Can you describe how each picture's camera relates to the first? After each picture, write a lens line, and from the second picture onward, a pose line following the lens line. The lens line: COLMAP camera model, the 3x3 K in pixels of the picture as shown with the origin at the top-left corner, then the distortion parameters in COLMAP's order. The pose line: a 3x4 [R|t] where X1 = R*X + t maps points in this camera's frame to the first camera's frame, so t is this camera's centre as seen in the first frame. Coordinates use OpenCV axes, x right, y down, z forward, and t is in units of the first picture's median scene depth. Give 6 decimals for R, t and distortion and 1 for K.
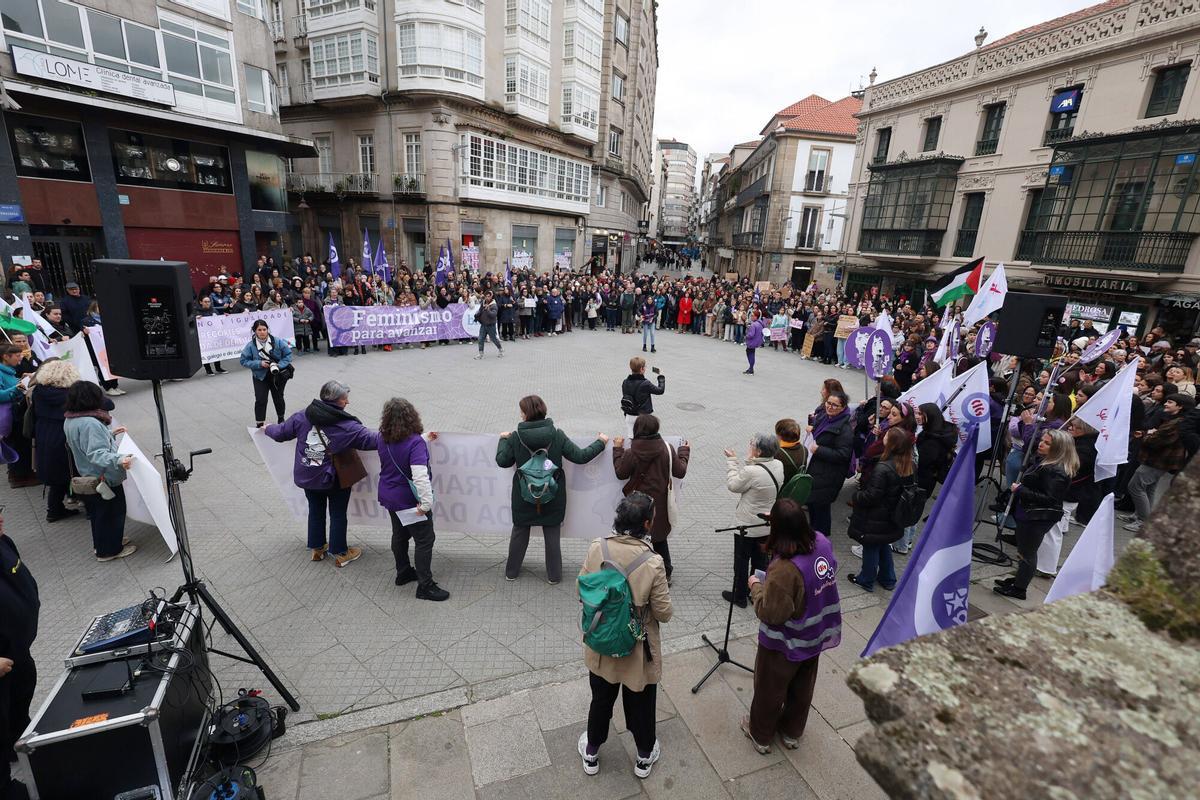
lens RADIAL K [[558.2, 0, 594.6], [0, 558.2, 399.7], [0, 0, 1]] dist [-0.000721, 0.001566]
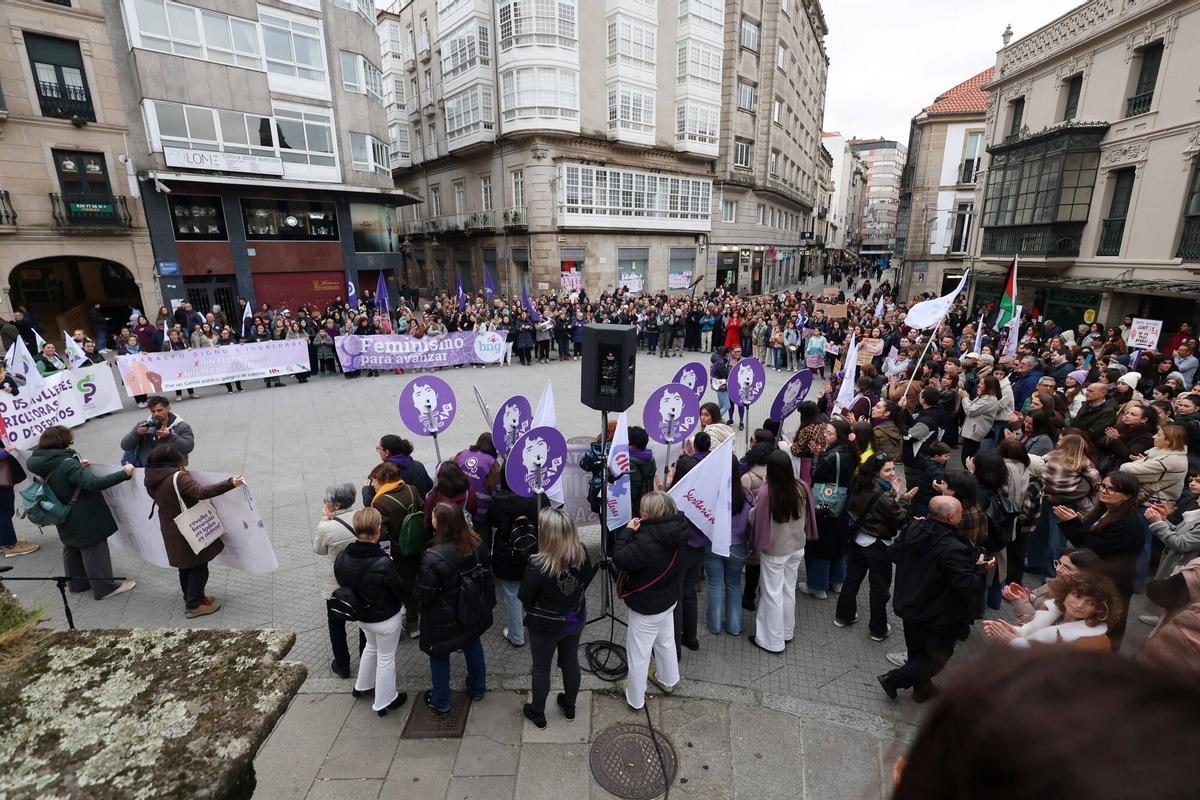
lens RADIAL K [[558.2, 0, 594.6], [0, 558.2, 399.7], [0, 0, 1]] dist [-0.000721, 0.001566]
pose [[0.936145, 0.029893, -0.350341, 0.190718], [-0.041355, 0.998825, -0.025278, -0.012897], [0.349174, 0.038152, 0.936281, 0.053475]]
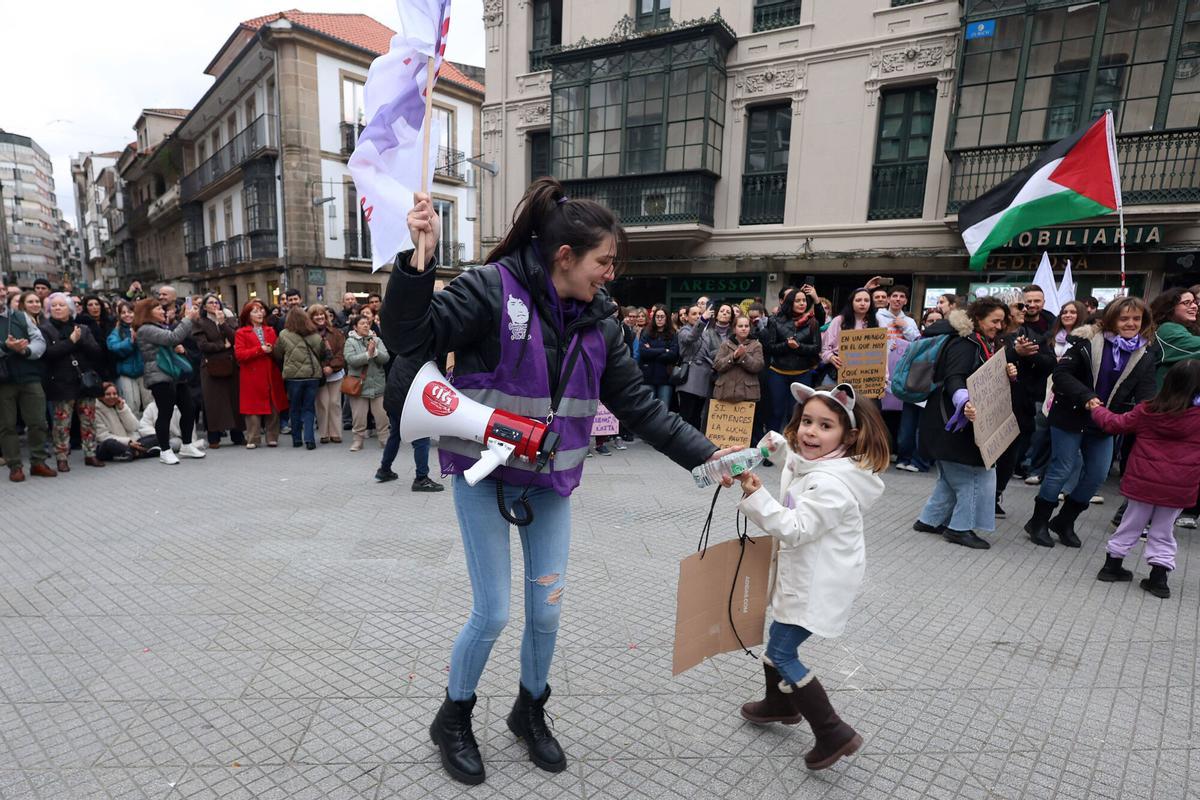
lens RADIAL K [[726.5, 0, 540.5], [0, 726.5, 471.1], [0, 0, 1]] dist [-0.003151, 0.001169]
pose [[0.739249, -0.173371, 0.650733, 0.005706], [0.204822, 0.978399, 0.027986, -0.057130], [-0.641528, 0.112596, 0.758791, 0.417735]]
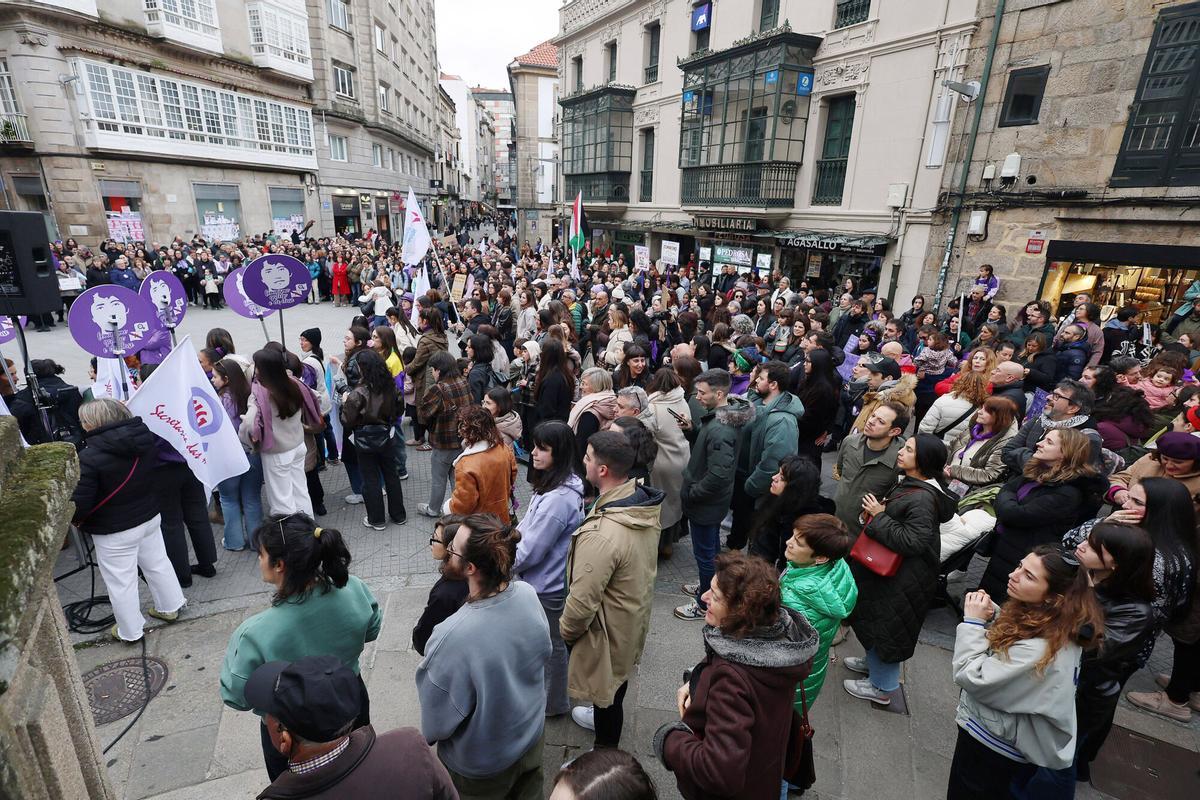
lens RADIAL K [[597.0, 0, 587.0], [0, 597.0, 415.0], [0, 0, 1]] dist [-0.003665, 0.002025]
pose [[0.978156, -0.095030, 0.184880, 0.235504], [0.084070, 0.994254, 0.066261, 0.008162], [-0.190114, -0.049271, 0.980525, 0.041782]]
